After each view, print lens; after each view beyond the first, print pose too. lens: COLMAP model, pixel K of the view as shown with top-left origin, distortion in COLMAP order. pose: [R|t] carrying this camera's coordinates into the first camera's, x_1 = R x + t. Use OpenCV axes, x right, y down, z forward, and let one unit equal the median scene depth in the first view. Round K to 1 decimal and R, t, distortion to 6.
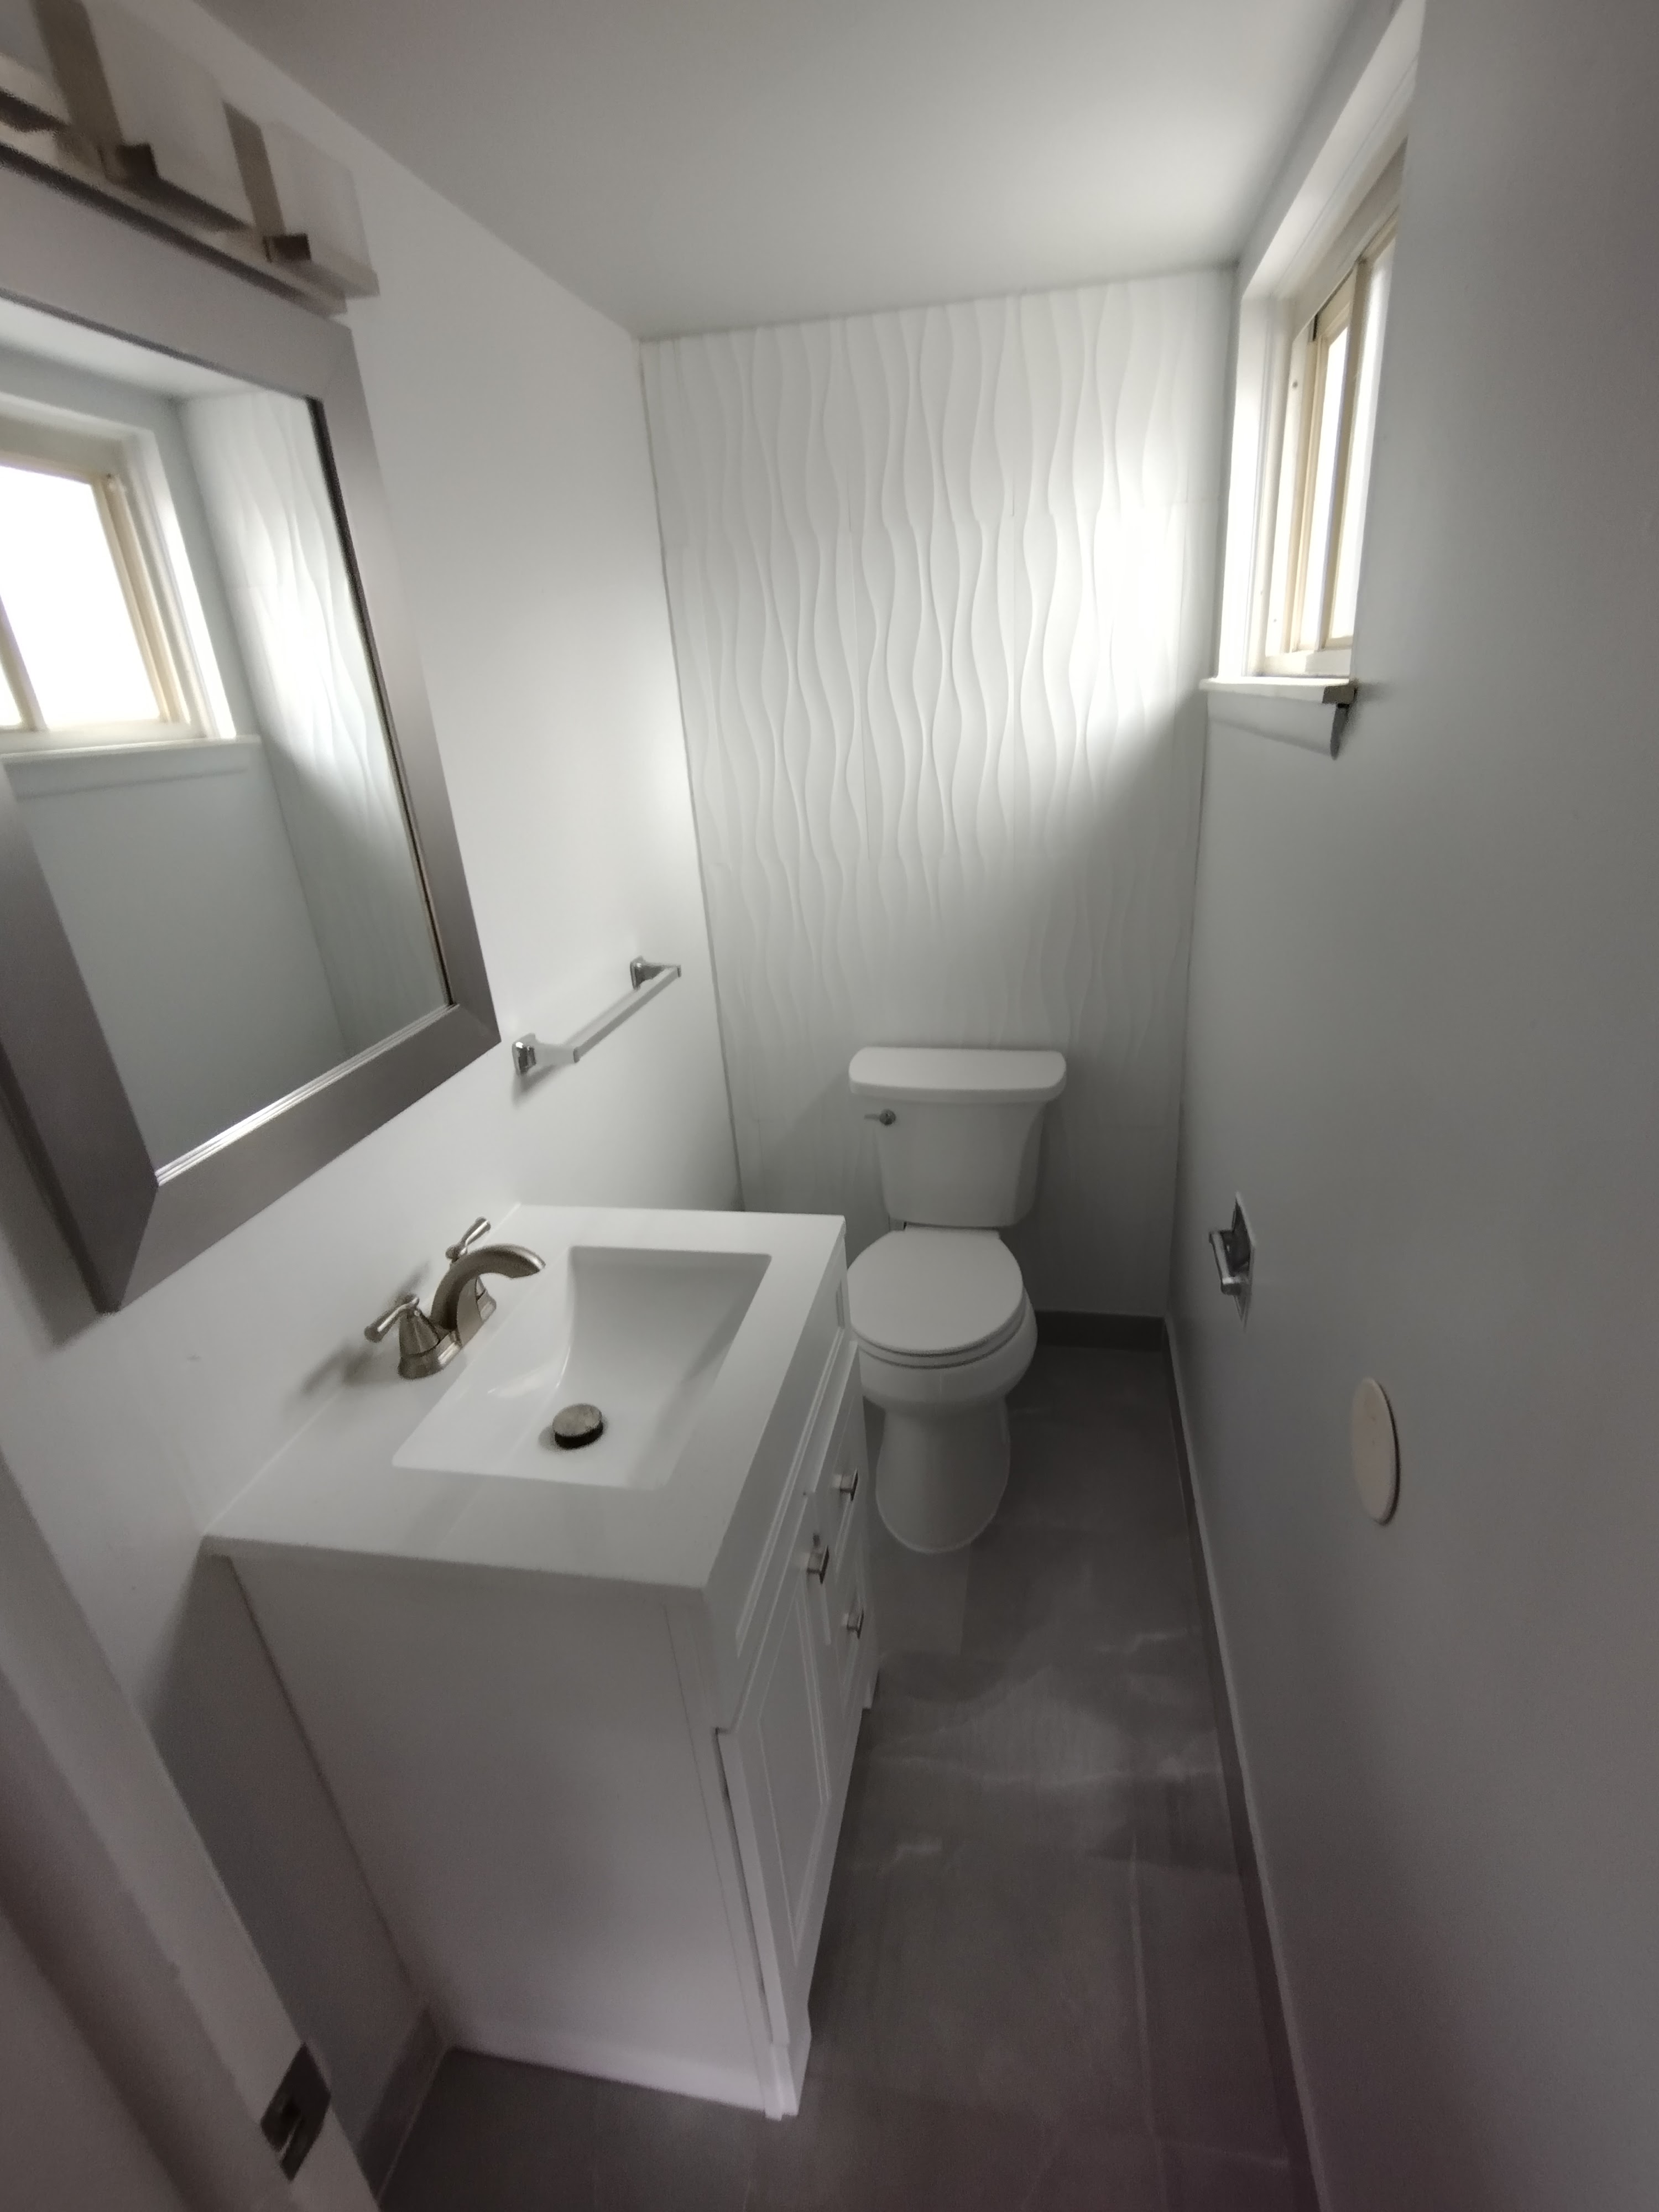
lens RADIAL K [[1008.7, 0, 844.2], [0, 1008.7, 1120.4], [0, 0, 1]] dist [-0.011905, 0.004038]
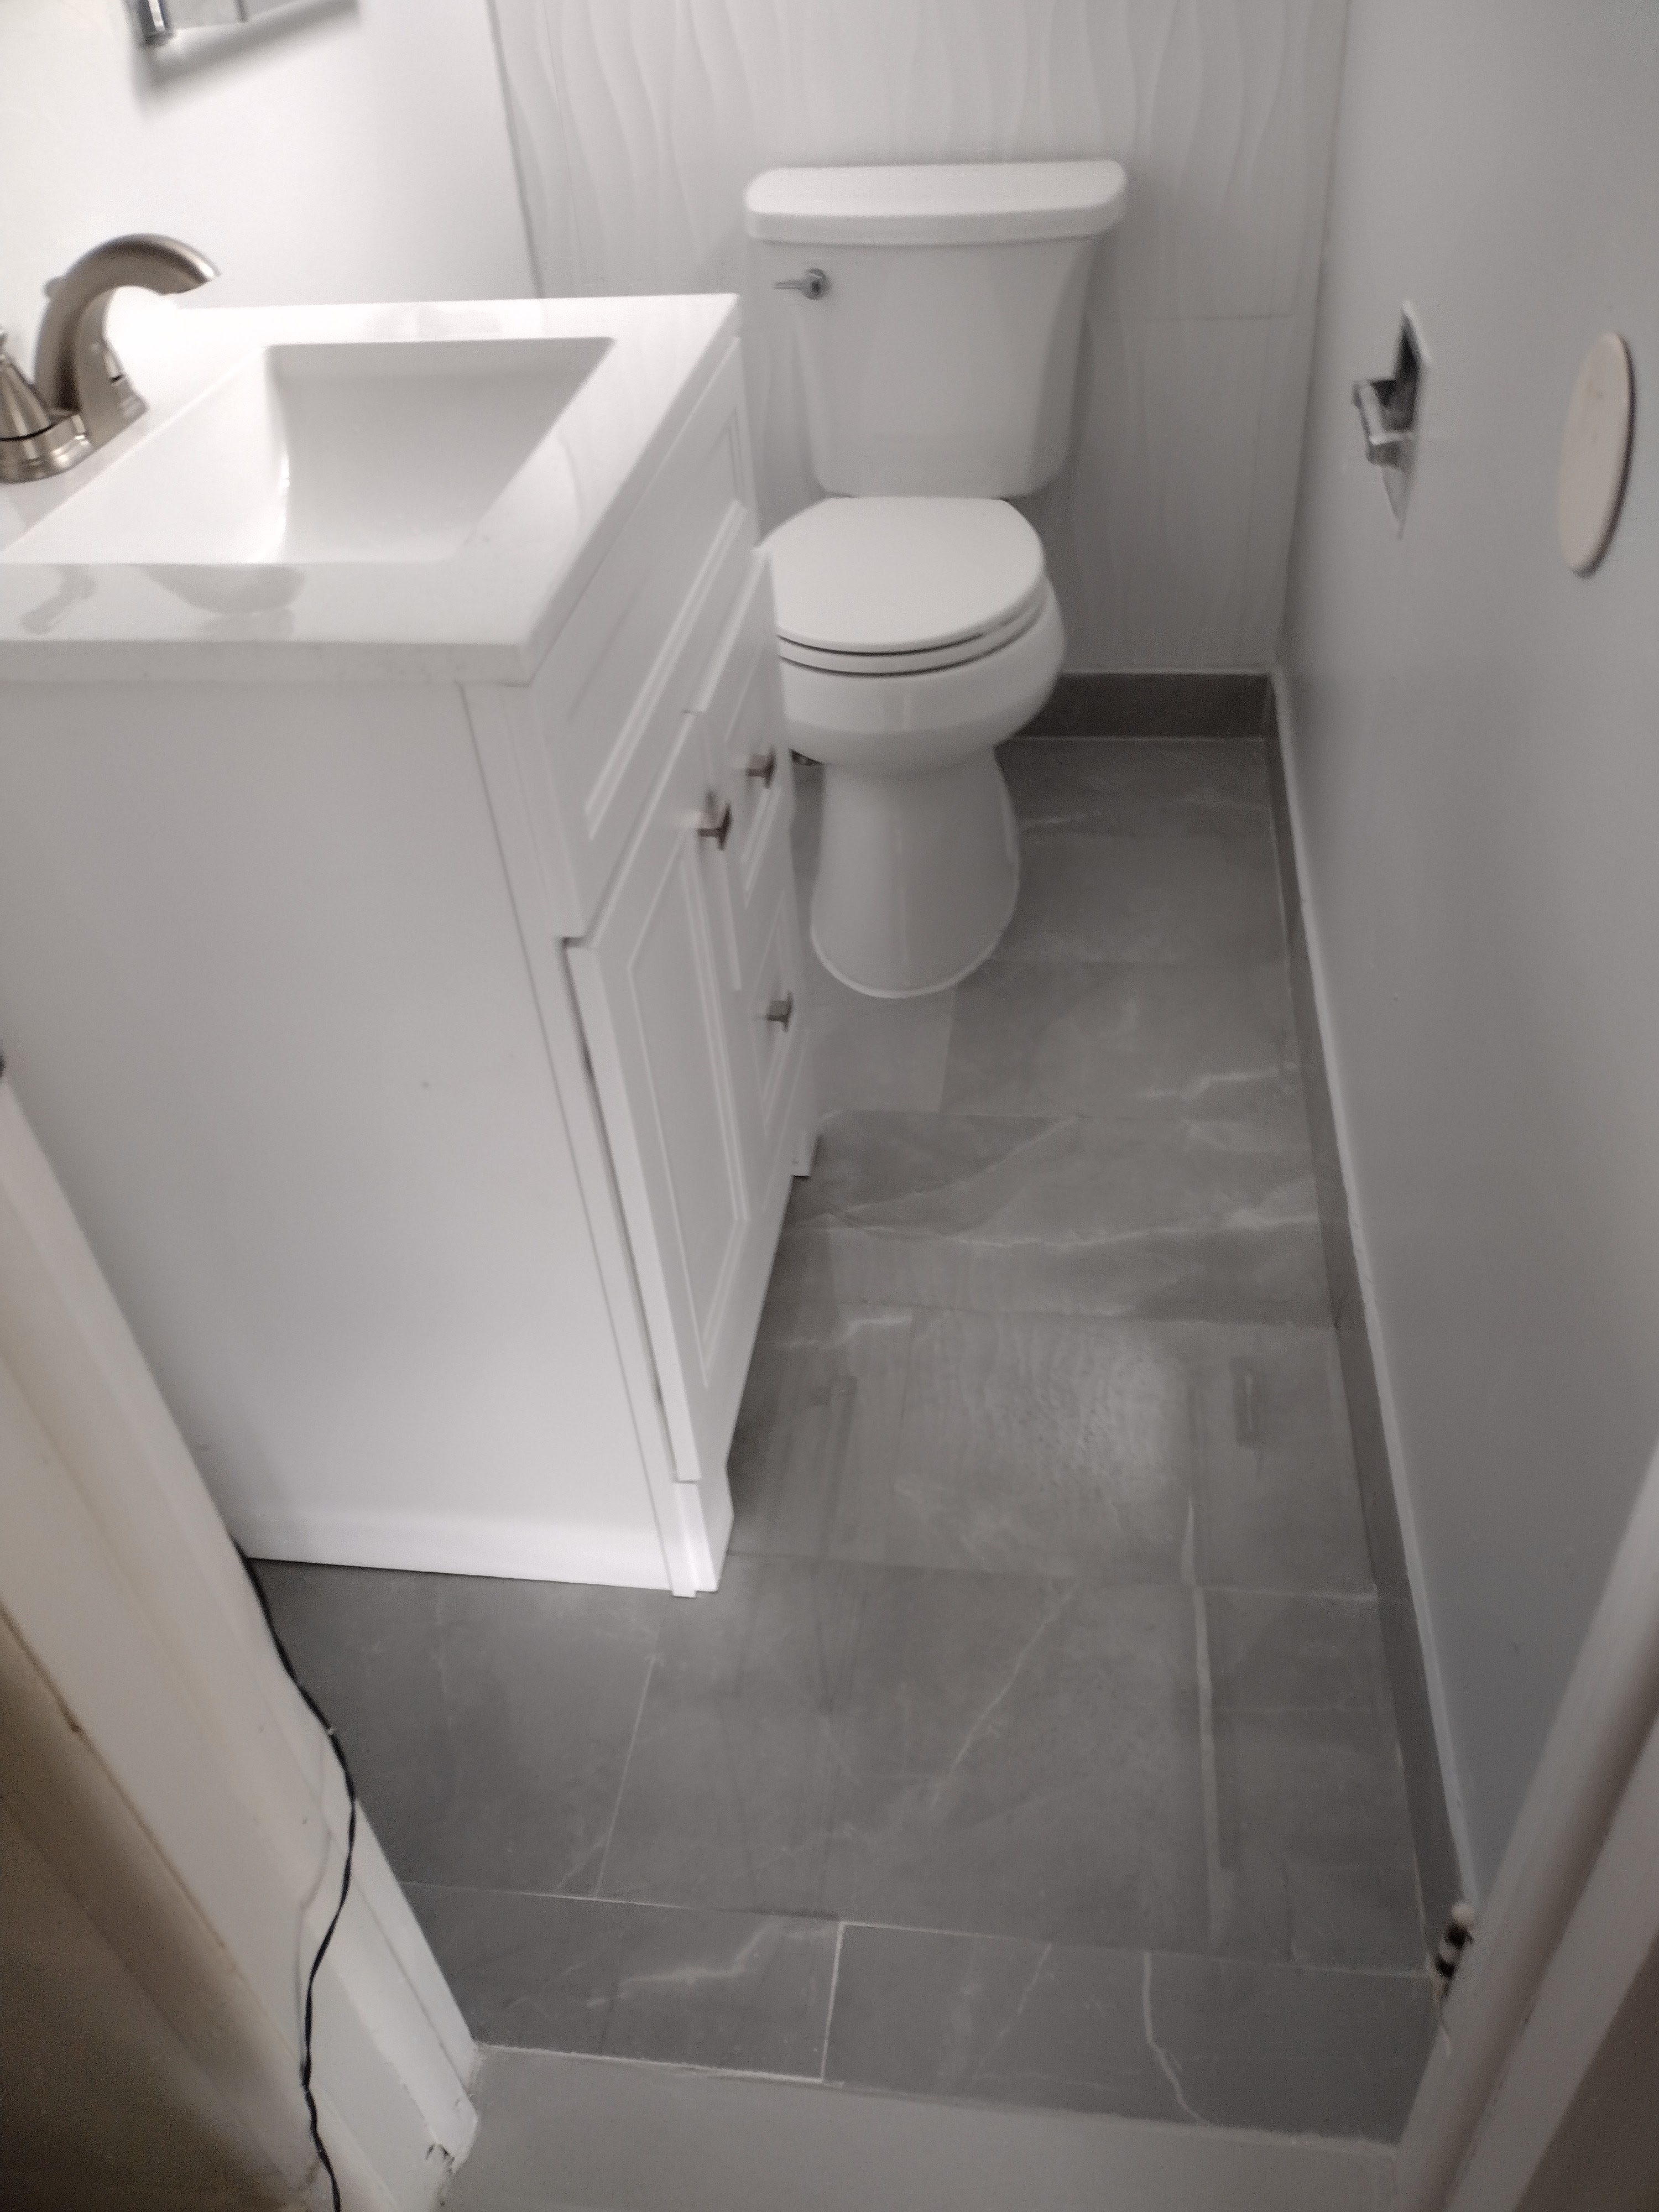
lens RADIAL K [[1617.1, 0, 829.5], [0, 1617.1, 1106.0], [0, 0, 1]] dist [0.071935, -0.099604]
pose [[0.998861, -0.031778, 0.035598, 0.004107], [0.020592, 0.960015, 0.279191, 0.264298], [-0.043047, -0.278140, 0.959575, -0.036735]]
